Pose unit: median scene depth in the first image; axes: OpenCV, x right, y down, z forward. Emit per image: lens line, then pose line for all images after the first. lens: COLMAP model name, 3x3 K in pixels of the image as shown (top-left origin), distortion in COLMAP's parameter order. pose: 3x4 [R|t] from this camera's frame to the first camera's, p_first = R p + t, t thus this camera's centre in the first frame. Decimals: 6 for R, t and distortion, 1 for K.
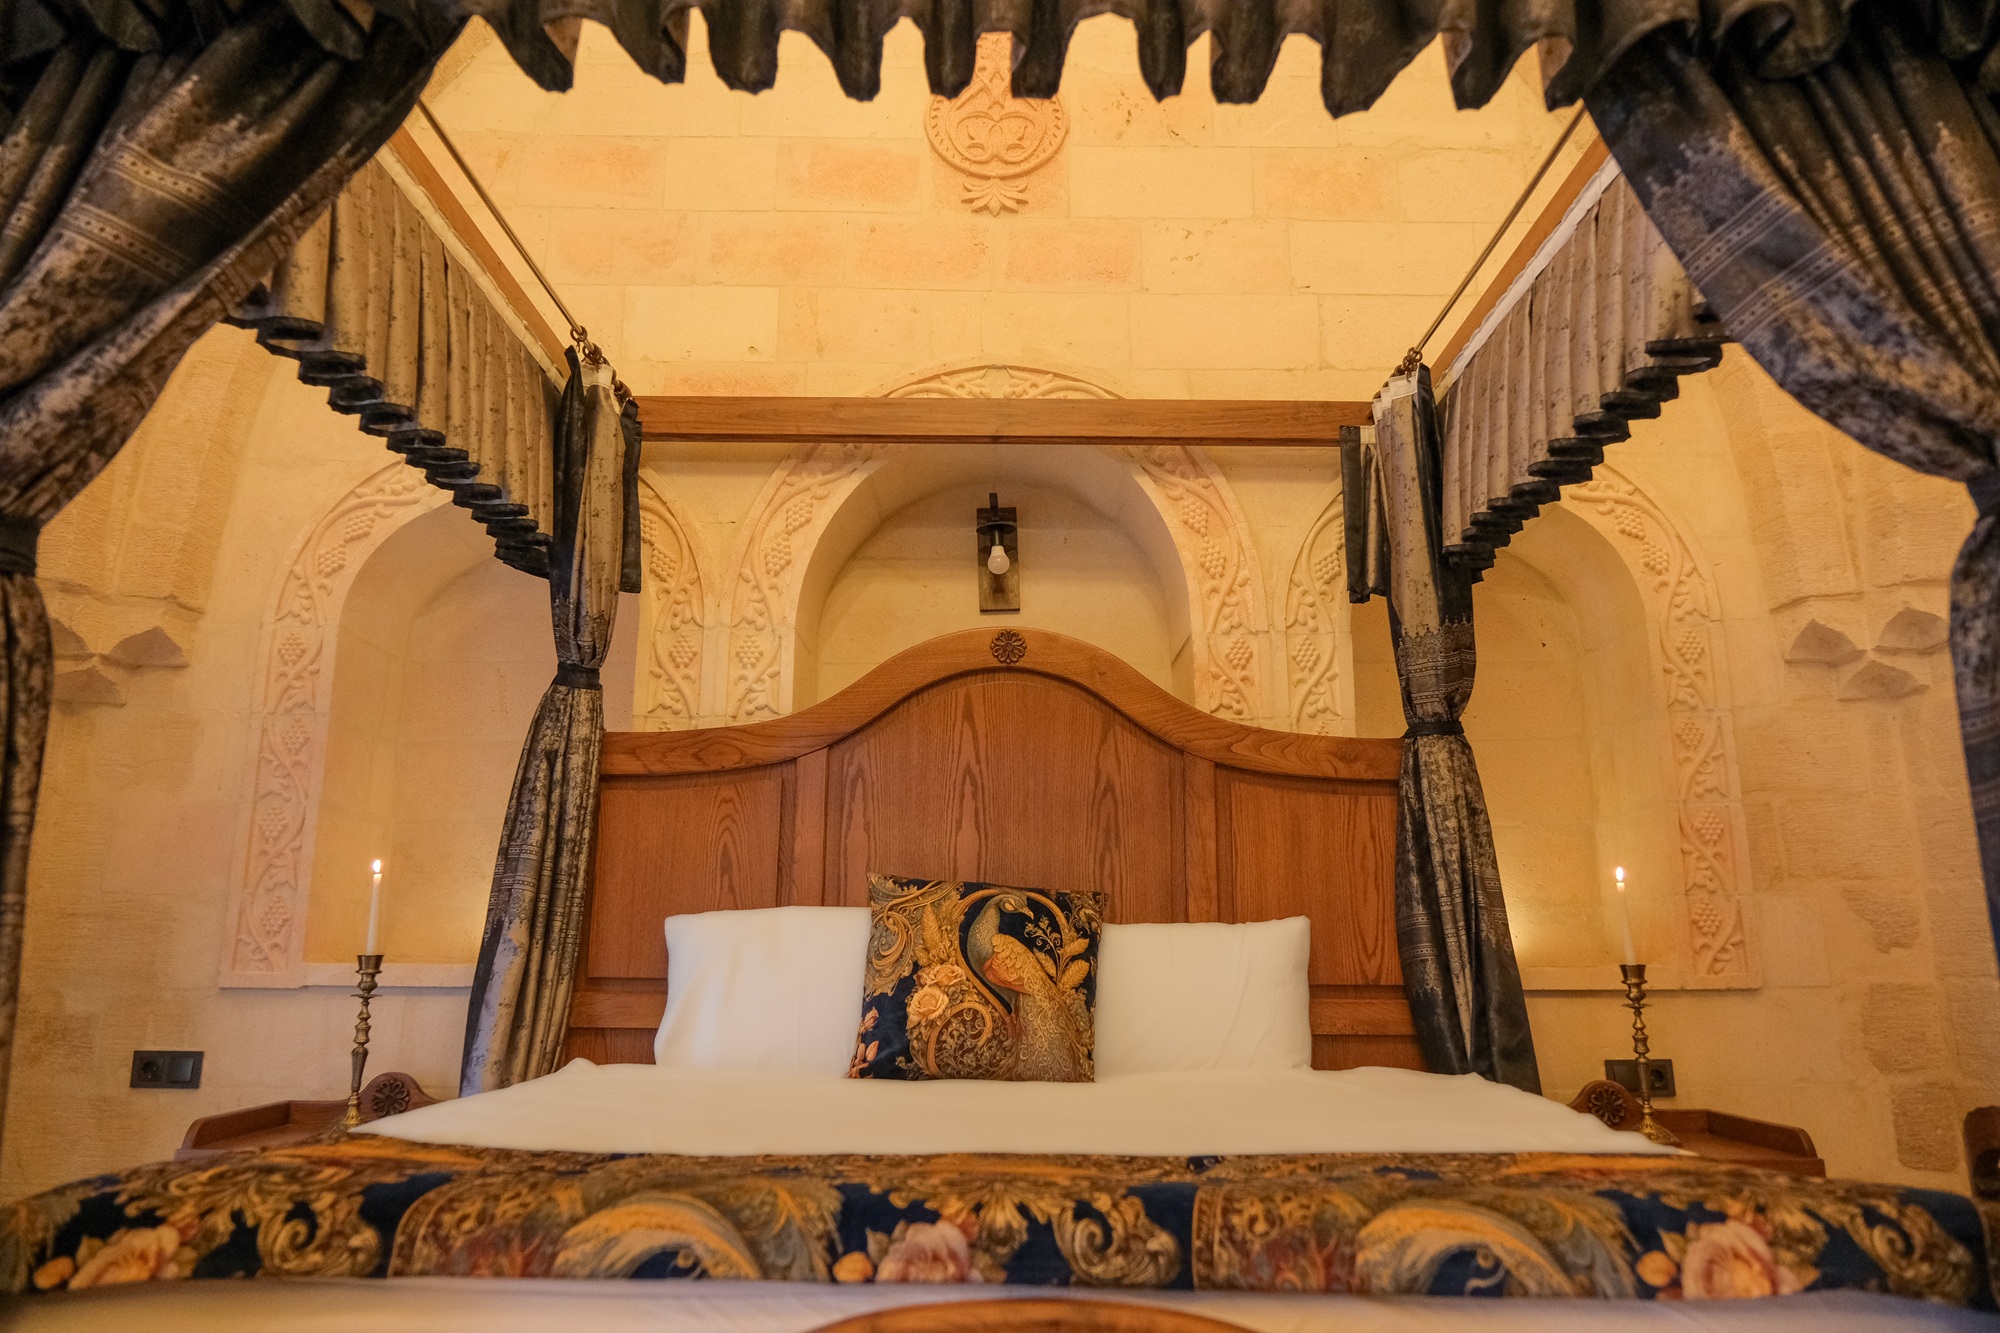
lens RADIAL K [[1377.2, 0, 1020.7], [0, 1377.2, 662.8], [0, 0, 1]] dist [-0.009922, -0.001670]
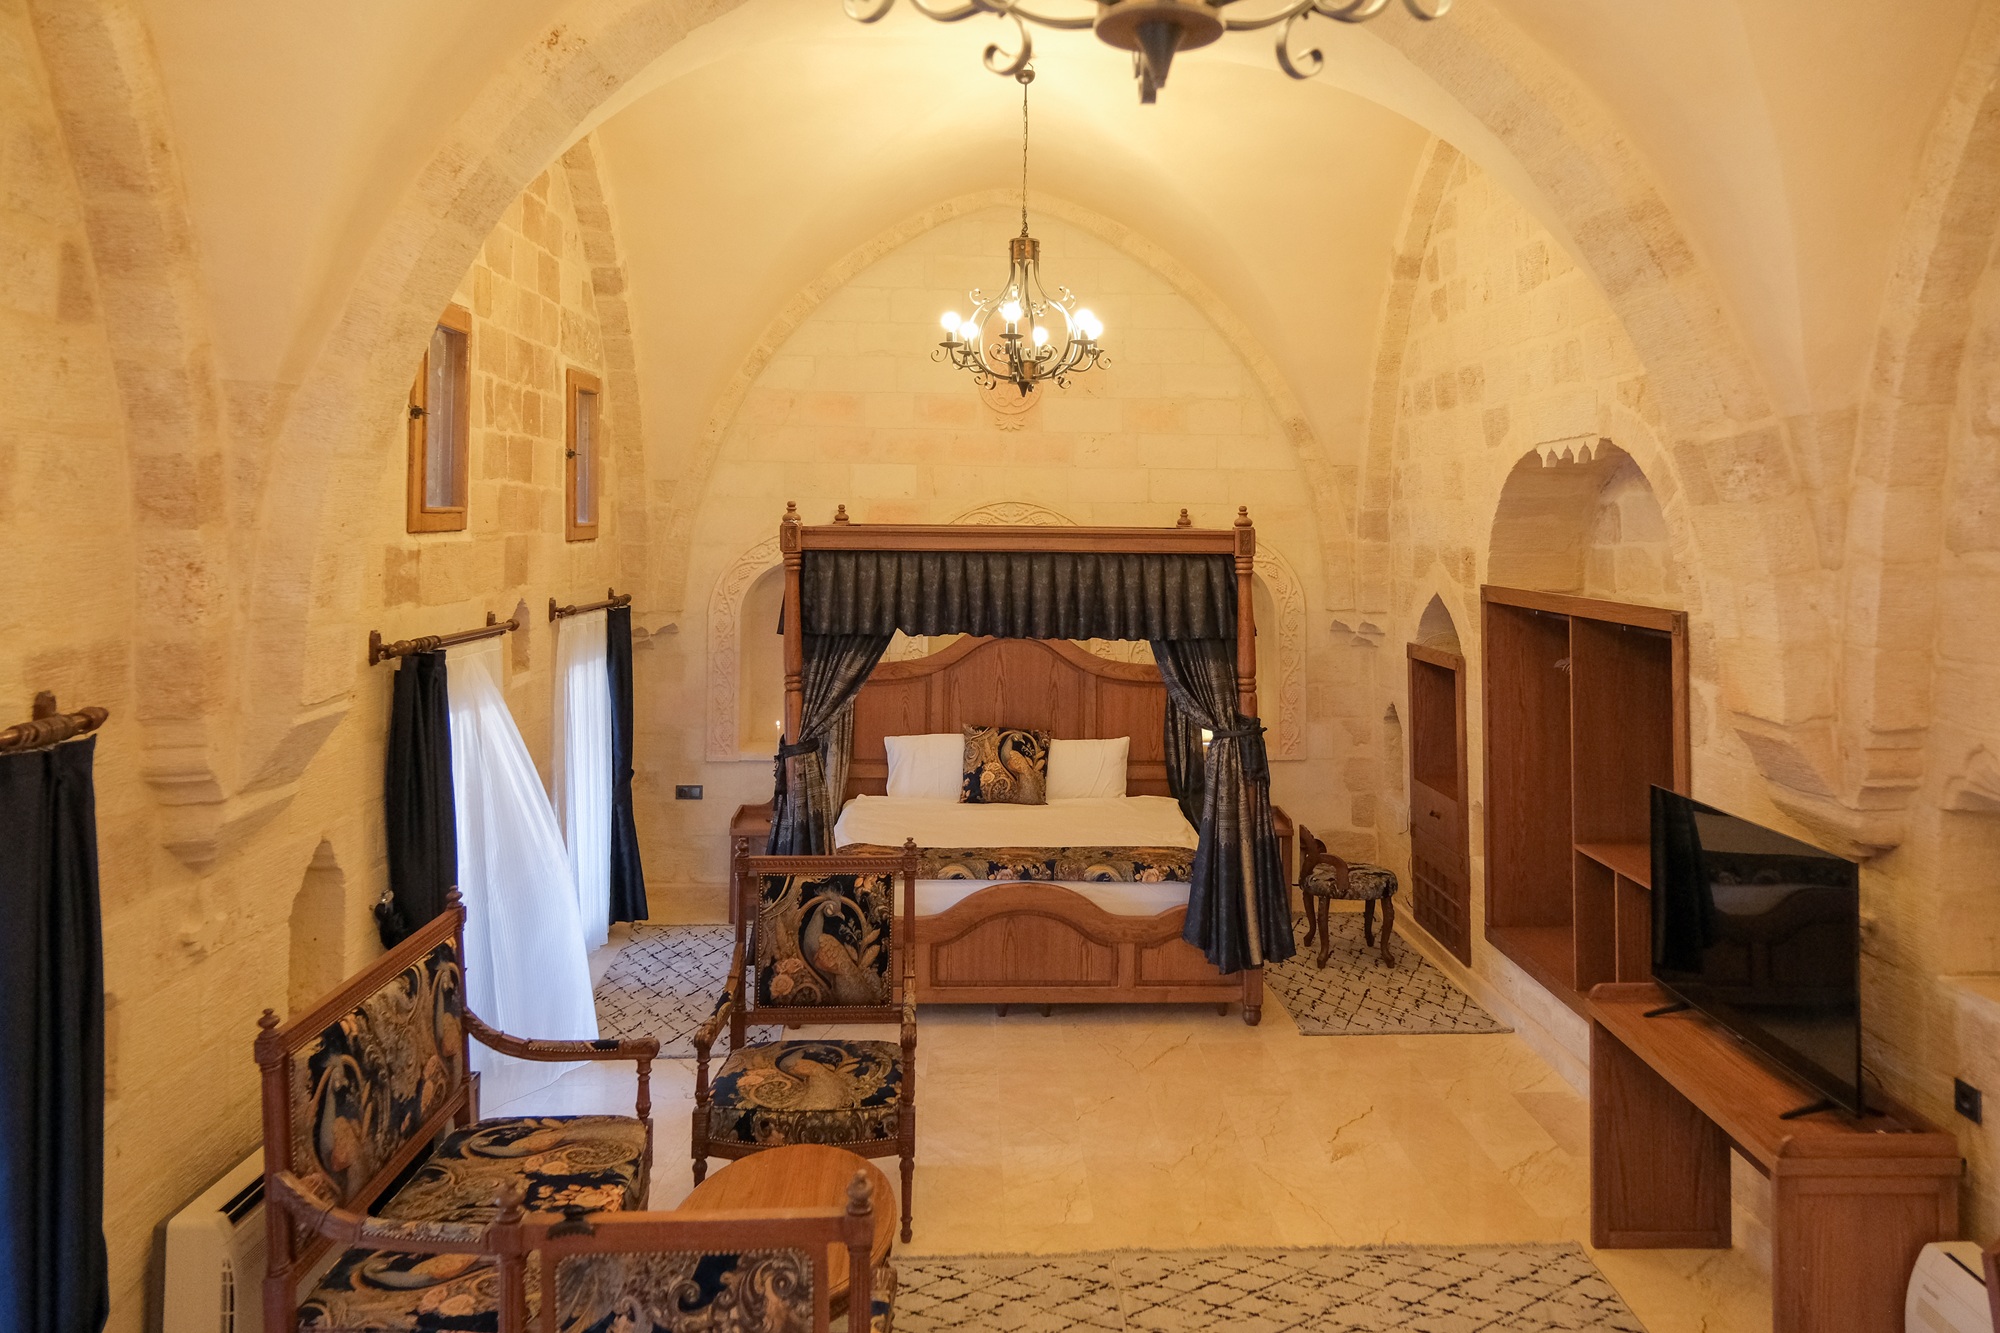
lens RADIAL K [[1409.9, 0, 1060.6], [0, 1409.9, 471.1], [0, 0, 1]] dist [-0.014608, 0.004207]
pose [[0.999382, 0.003950, 0.034933, -0.018546], [-0.009901, 0.985071, 0.171863, -0.772490], [-0.033732, -0.172103, 0.984501, -1.550214]]
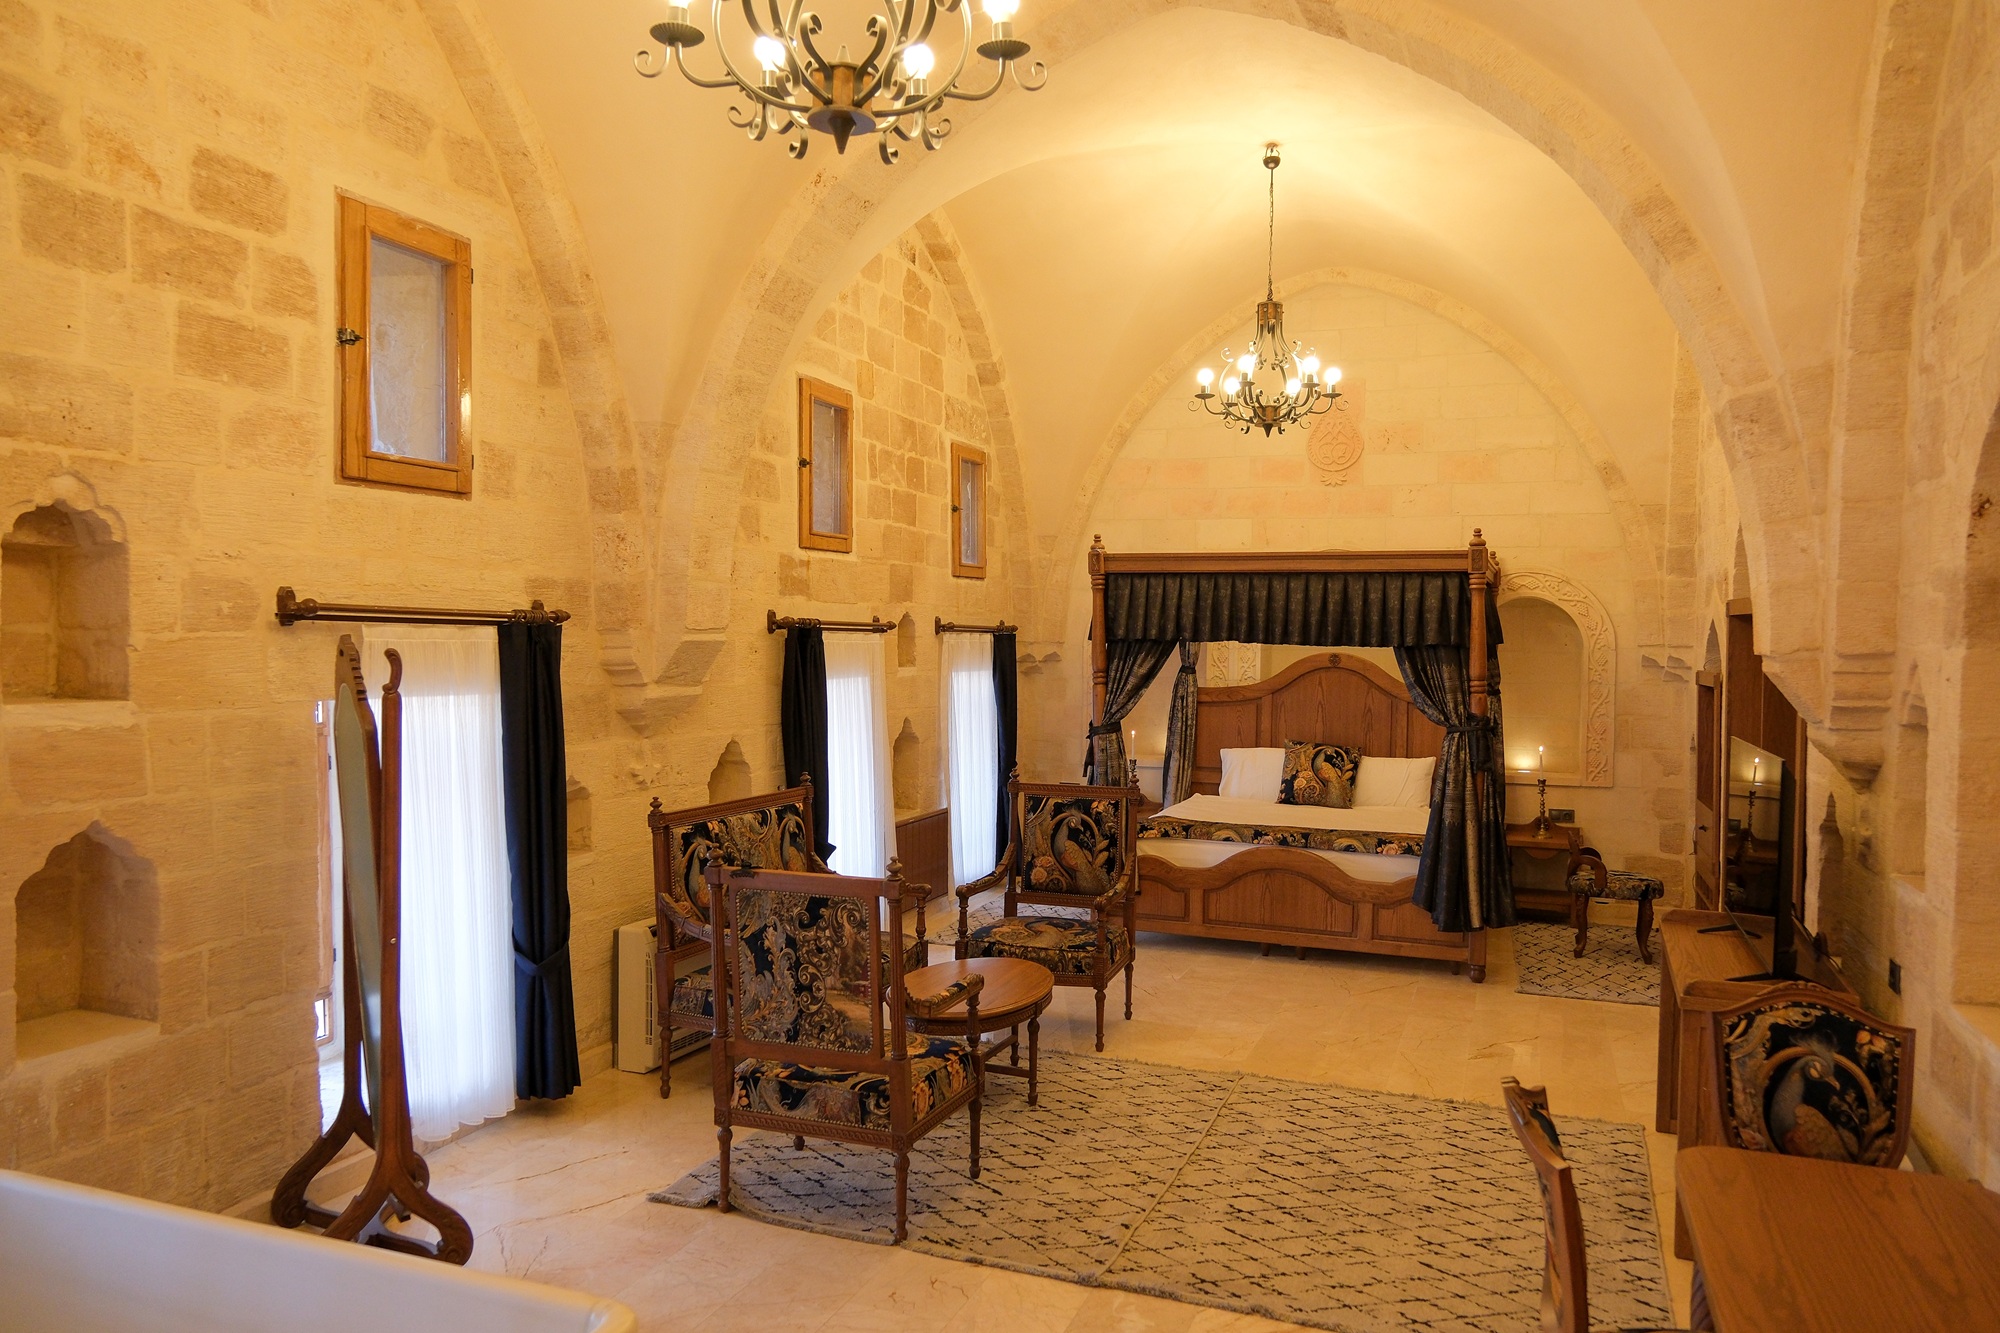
lens RADIAL K [[1348.7, 0, 1013.3], [0, 1348.7, 690.6], [0, 0, 1]] dist [-0.010503, 0.001914]
pose [[0.926946, 0.020694, -0.374623, 0.444392], [0.072339, 0.969886, 0.232569, -0.681889], [0.368154, -0.242679, 0.897535, -1.863626]]
